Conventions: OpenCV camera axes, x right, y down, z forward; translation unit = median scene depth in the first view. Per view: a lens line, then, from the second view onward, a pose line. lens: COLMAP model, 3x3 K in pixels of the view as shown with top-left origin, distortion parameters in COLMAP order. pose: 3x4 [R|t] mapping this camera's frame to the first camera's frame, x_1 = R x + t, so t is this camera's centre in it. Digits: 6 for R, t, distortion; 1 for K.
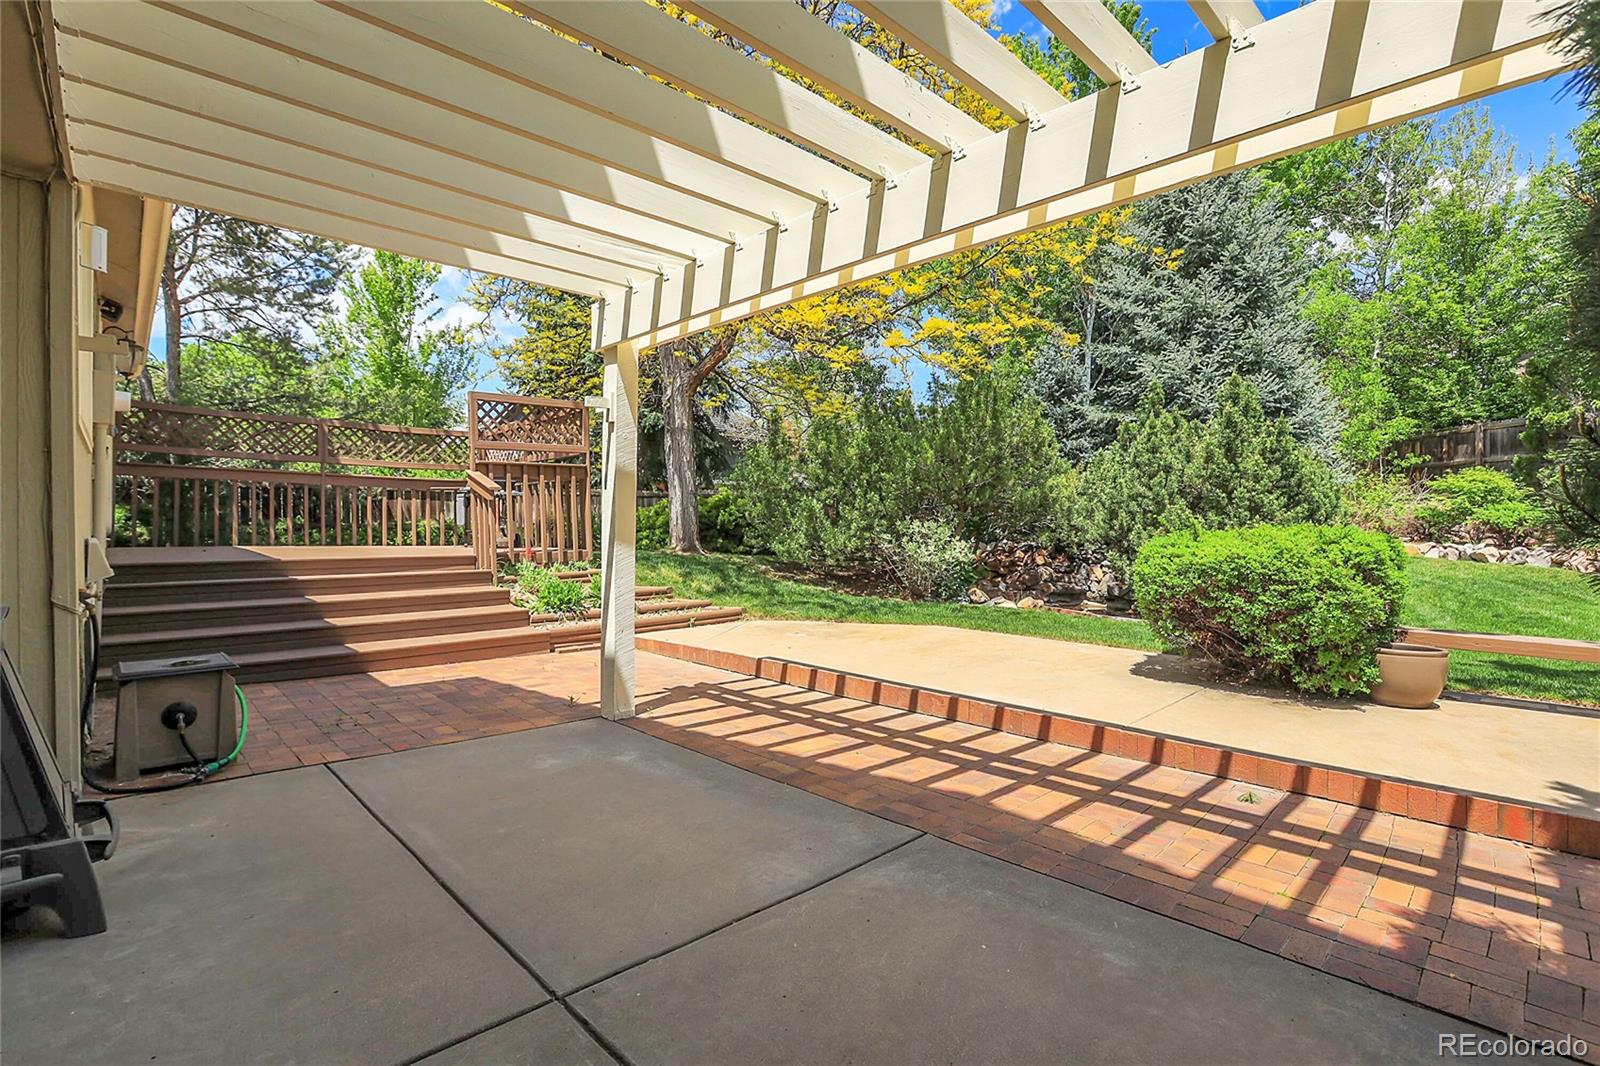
lens RADIAL K [[730.3, 0, 808.3], [0, 730.3, 529.7], [0, 0, 1]] dist [-0.053638, 0.021229]
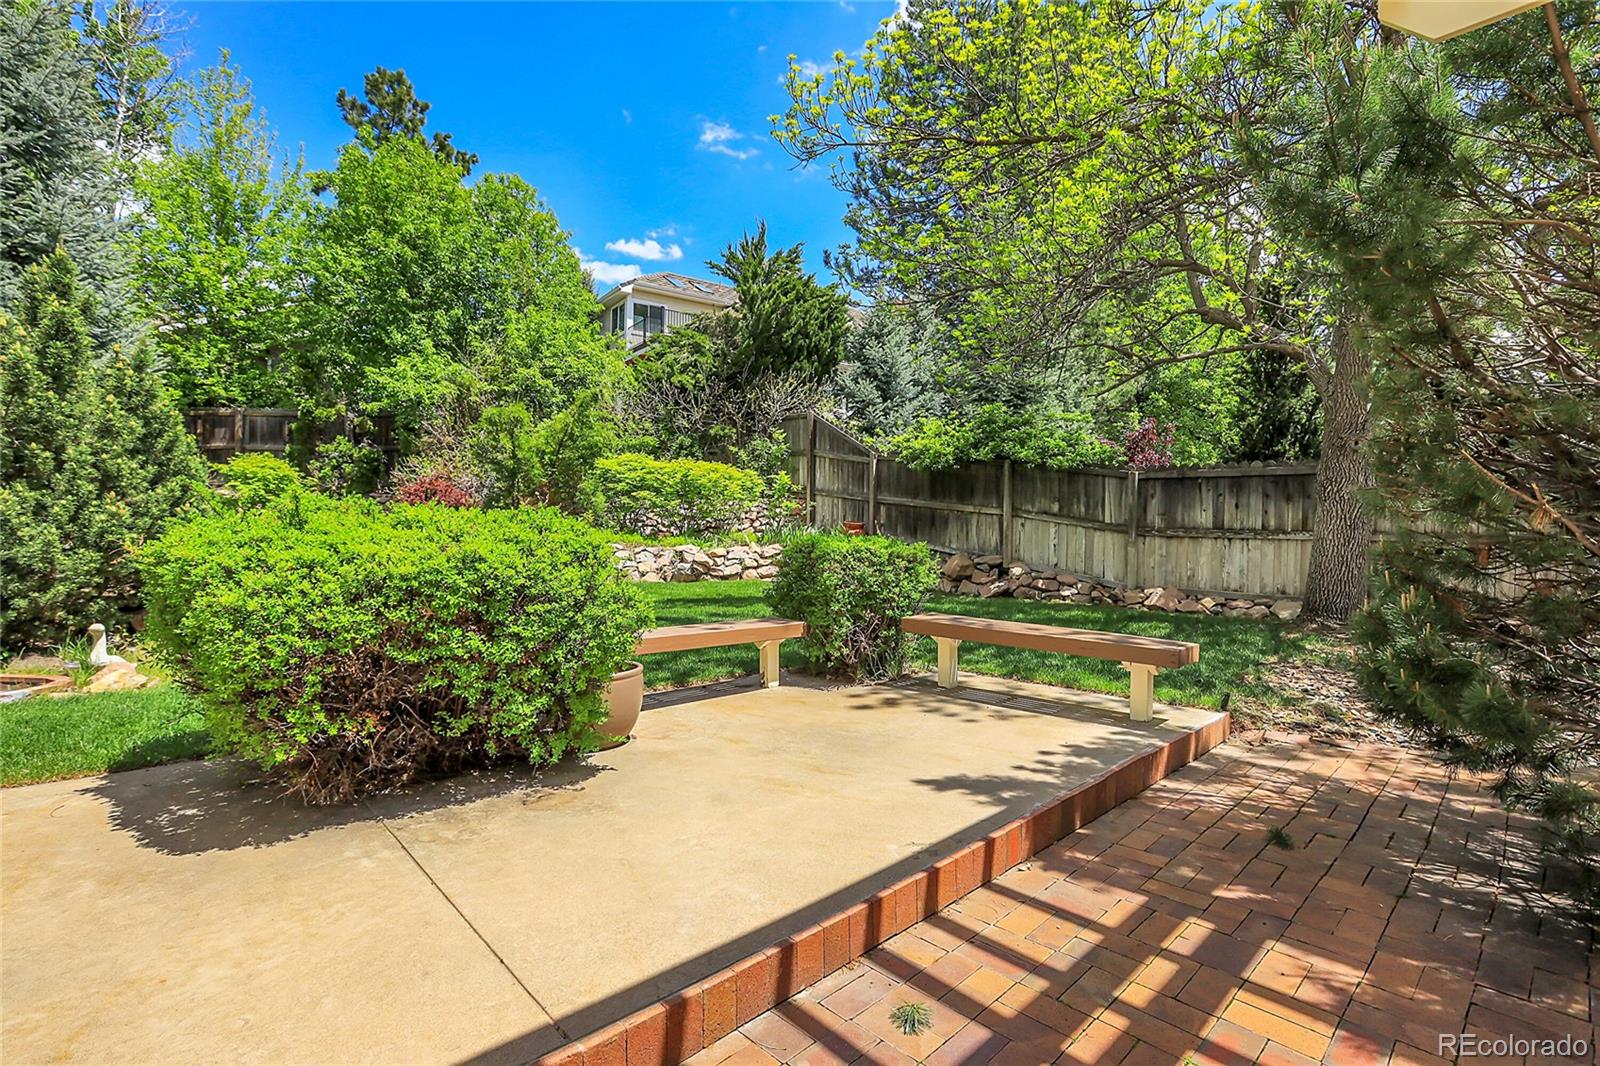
lens RADIAL K [[730.3, 0, 808.3], [0, 730.3, 529.7], [0, 0, 1]] dist [-0.053638, 0.021229]
pose [[0.024109, -0.006514, 0.999688, 0.060743], [-0.003052, 0.999974, 0.006590, 0.010849], [-0.999705, -0.003210, 0.024088, 0.684539]]
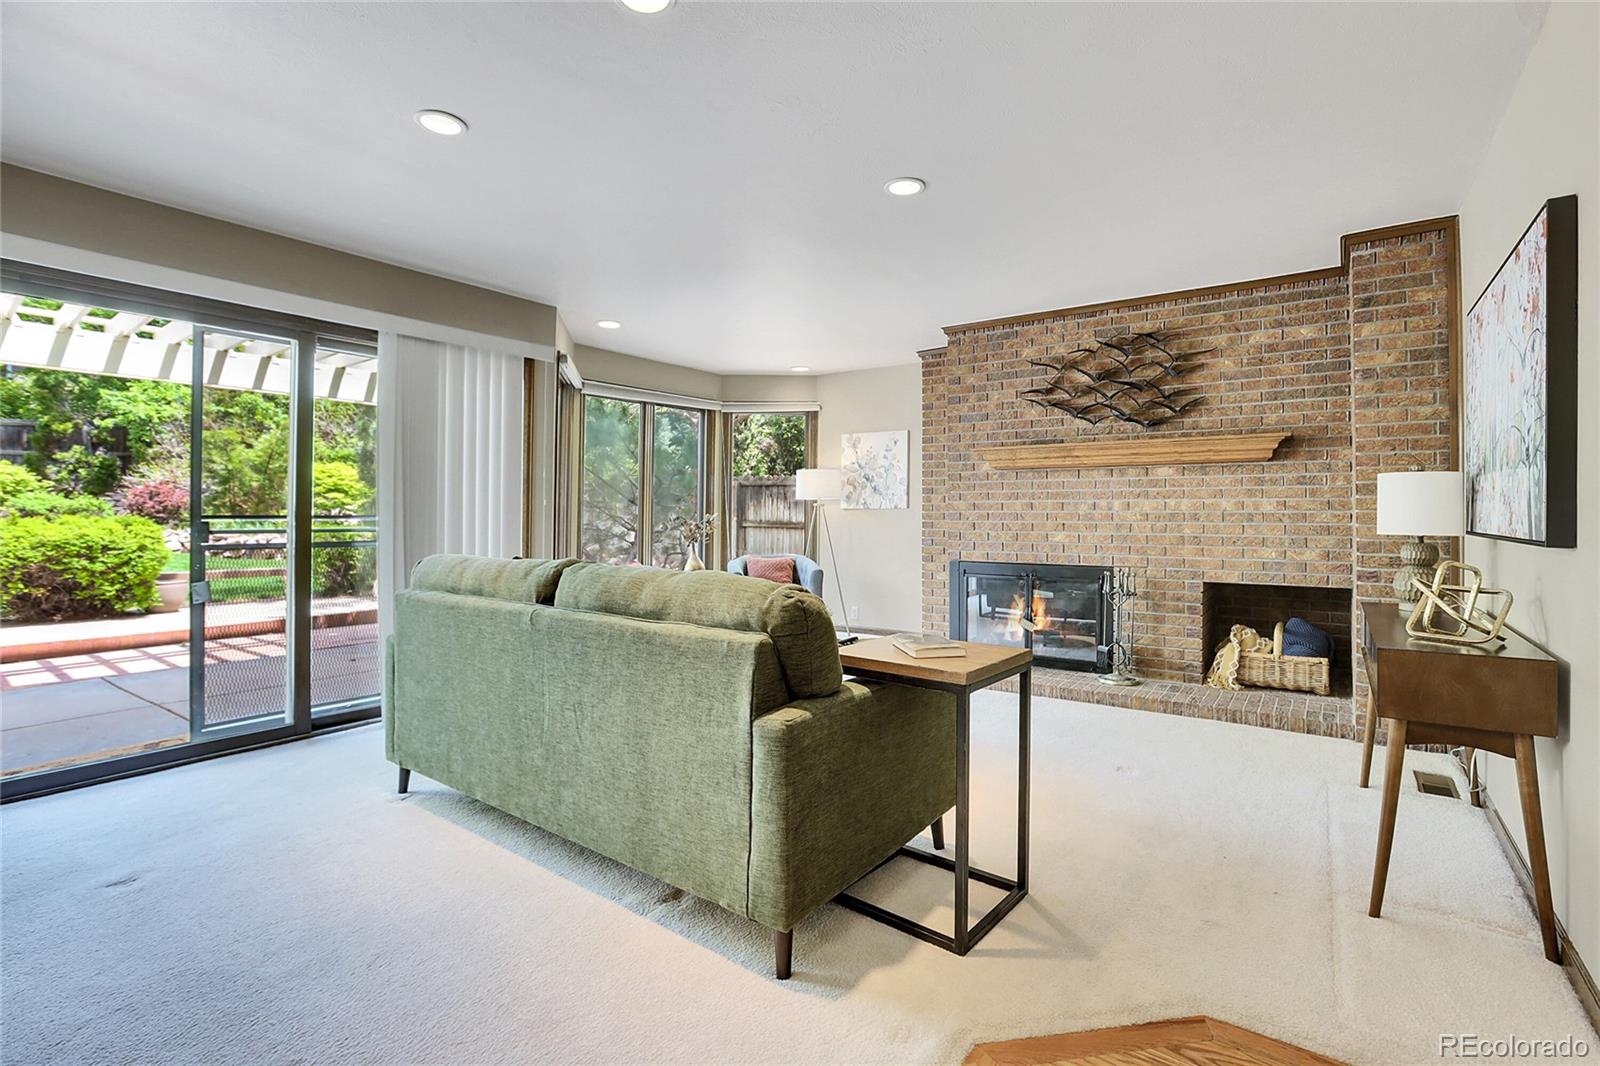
lens RADIAL K [[757.1, 0, 803.7], [0, 757.1, 510.9], [0, 0, 1]] dist [-0.000224, -0.000349]
pose [[-0.136903, 0.001933, 0.990583, -1.203122], [0.000162, 0.999998, -0.001929, -0.011945], [-0.990584, -0.000103, -0.136903, -0.335310]]
